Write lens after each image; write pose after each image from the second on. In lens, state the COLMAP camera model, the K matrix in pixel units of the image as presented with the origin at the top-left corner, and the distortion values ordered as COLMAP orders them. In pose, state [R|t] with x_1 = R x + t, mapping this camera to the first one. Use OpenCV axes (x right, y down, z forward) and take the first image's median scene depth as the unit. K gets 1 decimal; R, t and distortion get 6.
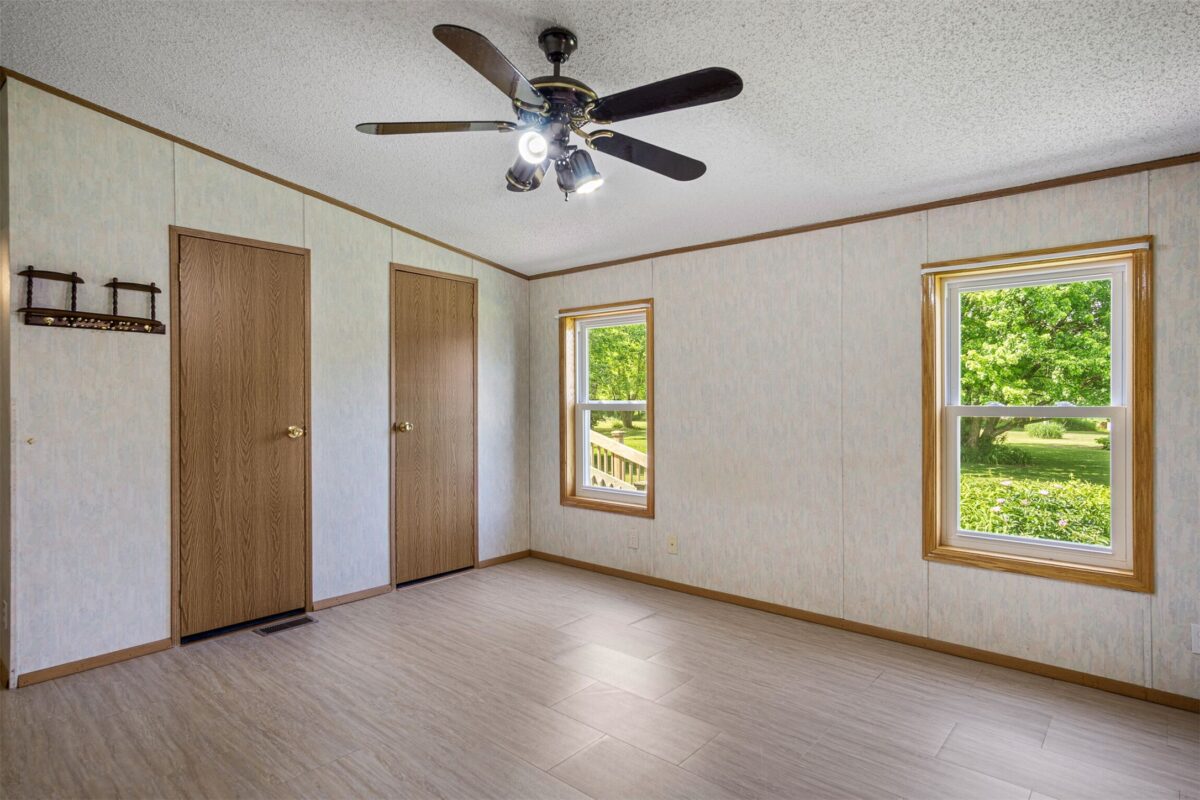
lens RADIAL K [[644.4, 0, 603.4], [0, 644.4, 399.7], [0, 0, 1]] dist [-0.005190, 0.000567]
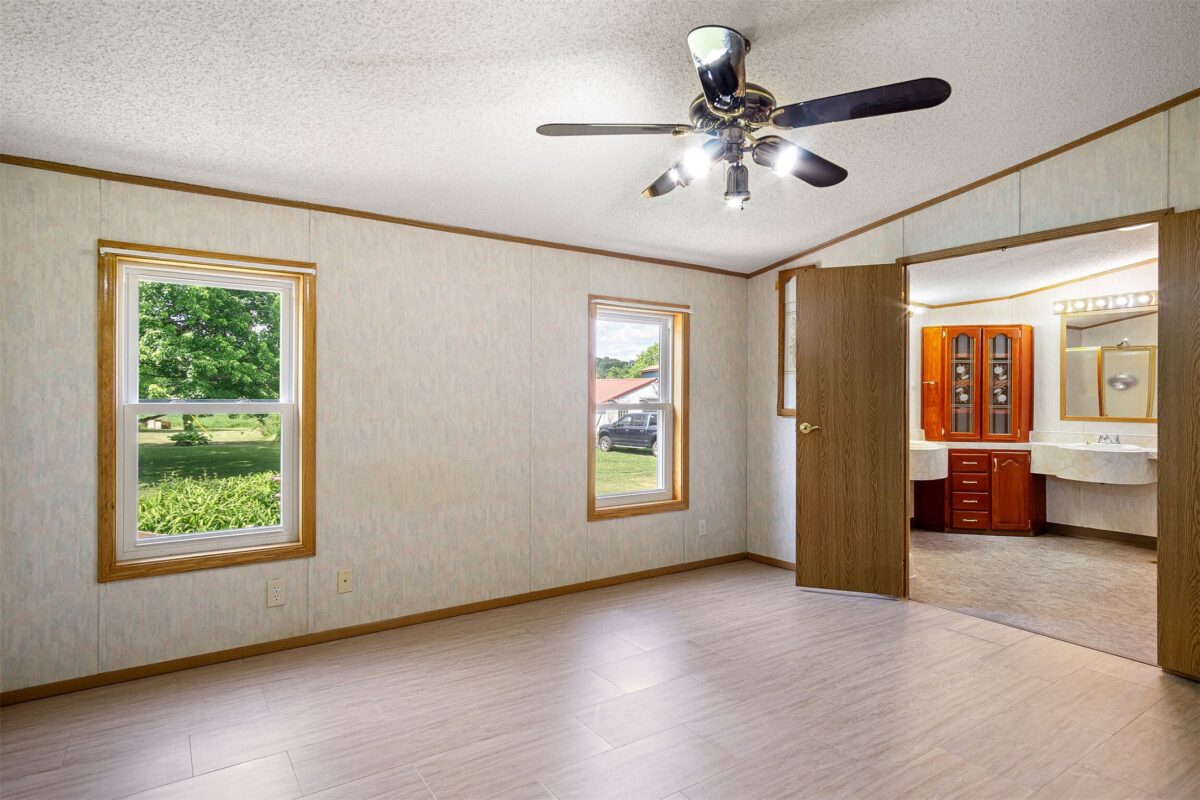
lens RADIAL K [[644.4, 0, 597.8], [0, 644.4, 400.6], [0, 0, 1]] dist [-0.005190, 0.000567]
pose [[0.254628, -0.002126, 0.967037, -0.594029], [-0.002059, 0.999994, 0.002741, -0.000060], [-0.967037, -0.002689, 0.254622, 0.510498]]
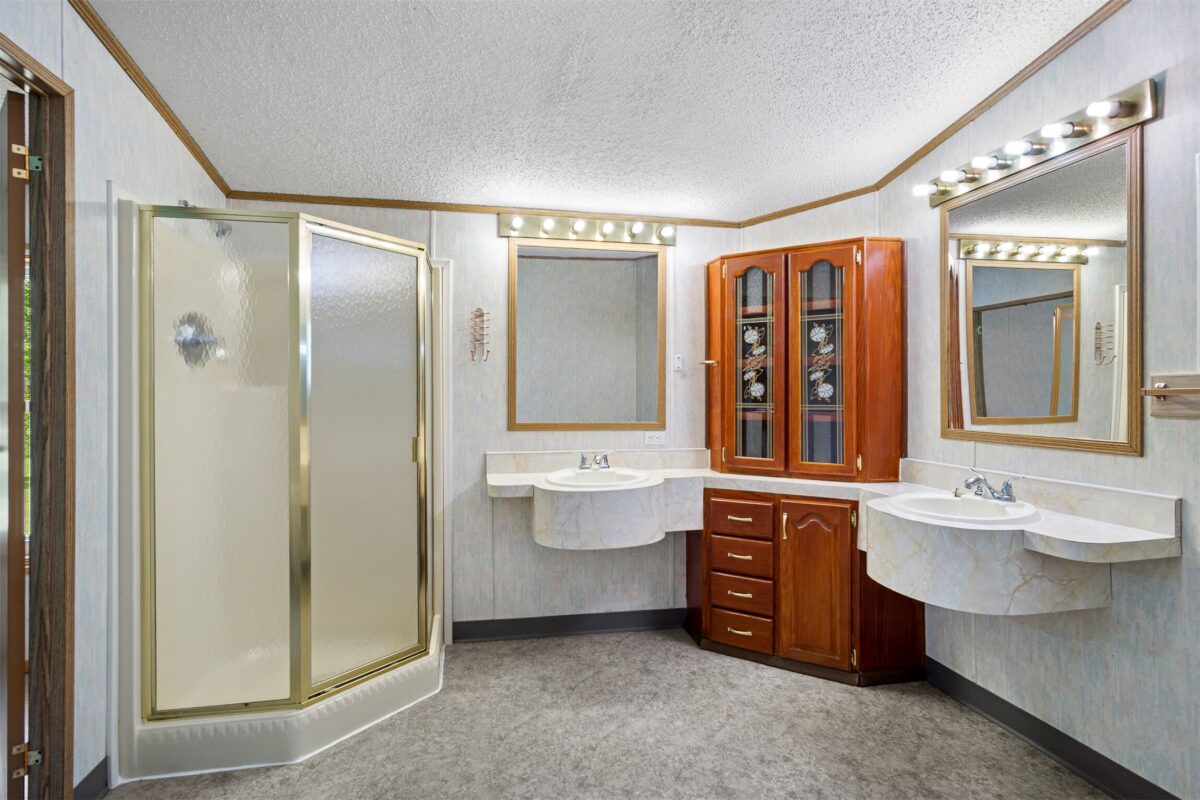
lens RADIAL K [[644.4, 0, 600.3], [0, 644.4, 396.1], [0, 0, 1]] dist [-0.005190, 0.000567]
pose [[0.606453, 0.000561, 0.795119, -0.210302], [0.001814, 0.999996, -0.002090, 0.001485], [-0.795117, 0.002709, 0.606450, 0.195788]]
